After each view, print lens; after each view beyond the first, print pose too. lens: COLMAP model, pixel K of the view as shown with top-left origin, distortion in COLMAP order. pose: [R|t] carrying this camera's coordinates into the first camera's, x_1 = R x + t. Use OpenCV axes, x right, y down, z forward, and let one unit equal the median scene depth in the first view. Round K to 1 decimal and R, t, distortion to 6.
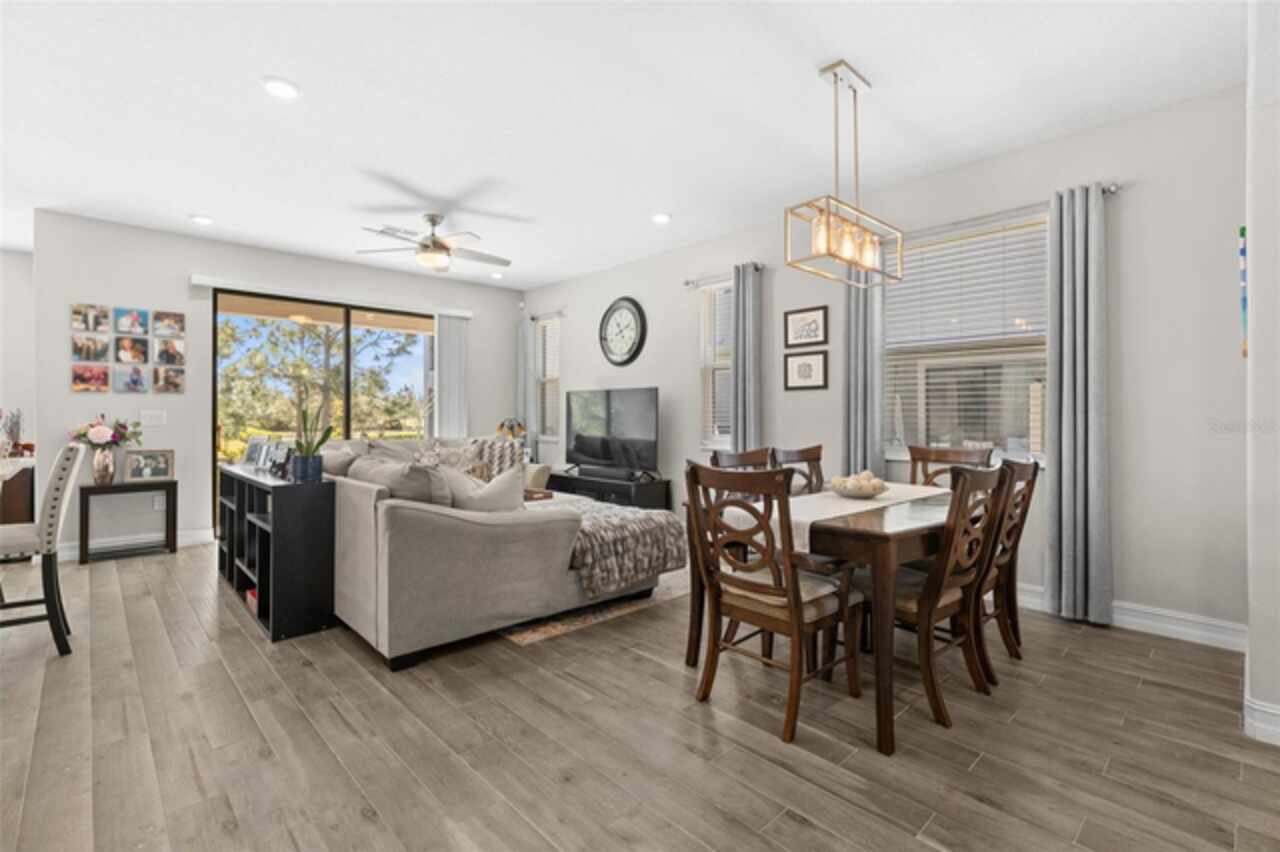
lens RADIAL K [[581.4, 0, 648.5], [0, 581.4, 414.7], [0, 0, 1]] dist [-0.011055, -0.001948]
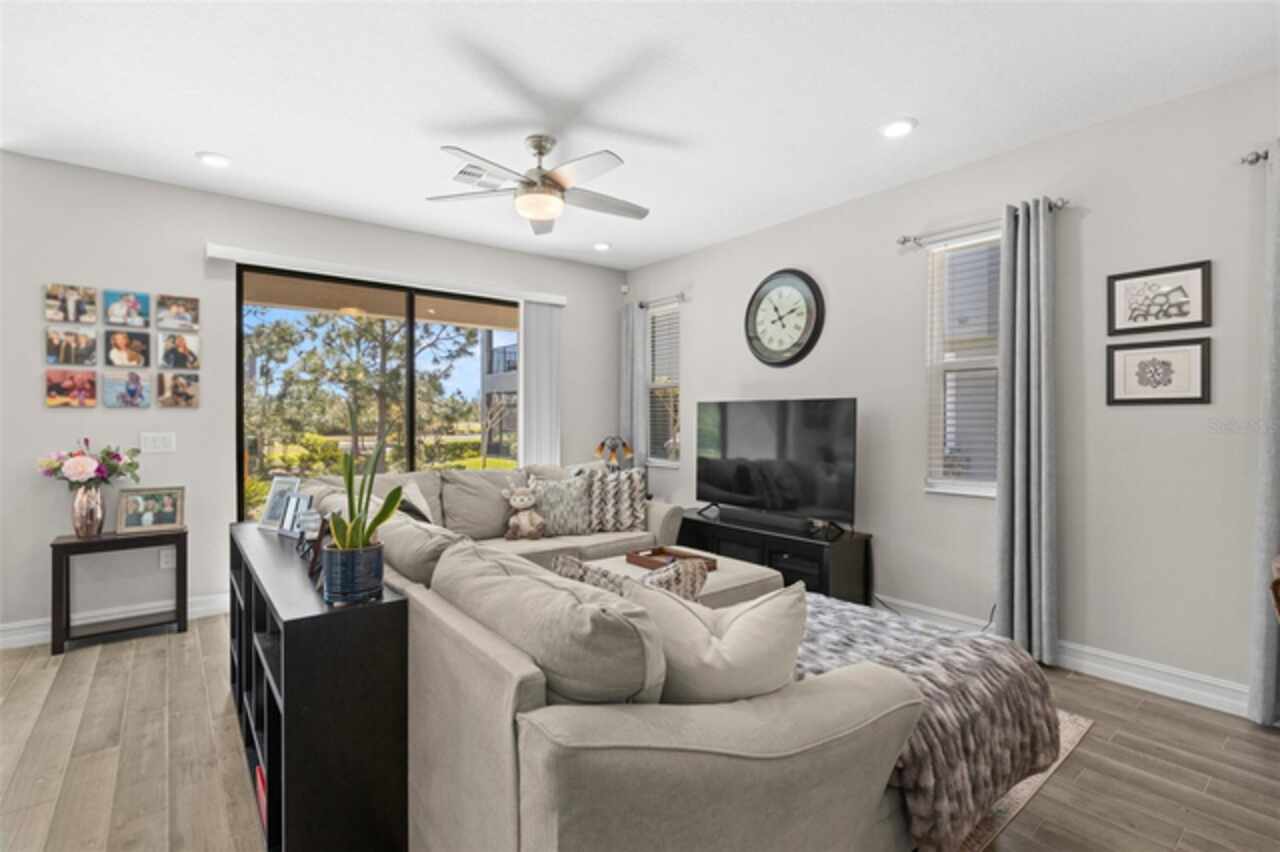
lens RADIAL K [[597.2, 0, 639.4], [0, 597.2, 426.2], [0, 0, 1]] dist [-0.014586, 0.001367]
pose [[0.995059, 0.003044, -0.099243, -0.183420], [-0.001680, 0.999903, 0.013827, -0.026417], [0.099276, -0.013592, 0.994967, 0.321416]]
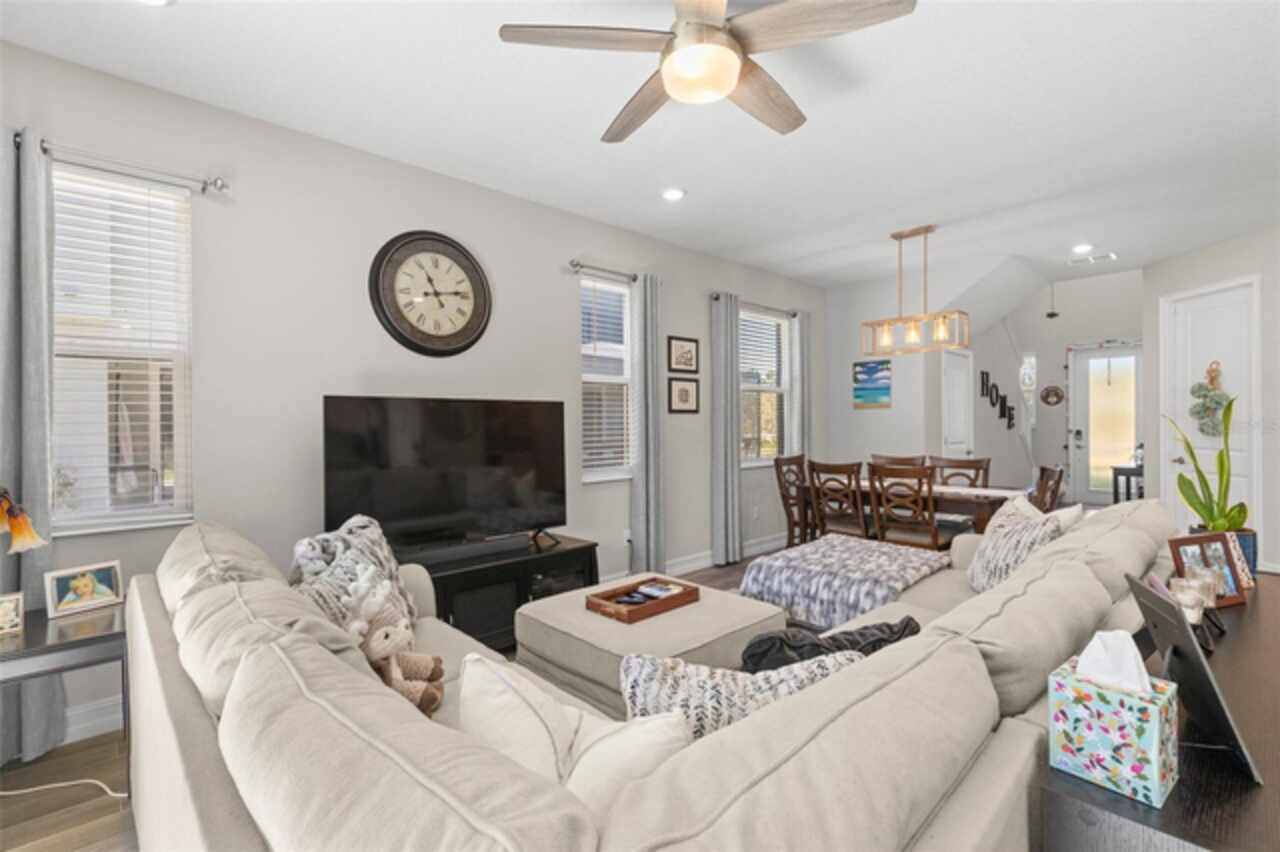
lens RADIAL K [[581.4, 0, 638.0], [0, 581.4, 428.4], [0, 0, 1]] dist [-0.011055, -0.001948]
pose [[-0.009337, -0.018287, 0.999789, -0.751468], [0.001427, 0.999832, 0.018301, -0.032153], [-0.999955, 0.001597, -0.009310, 1.022011]]
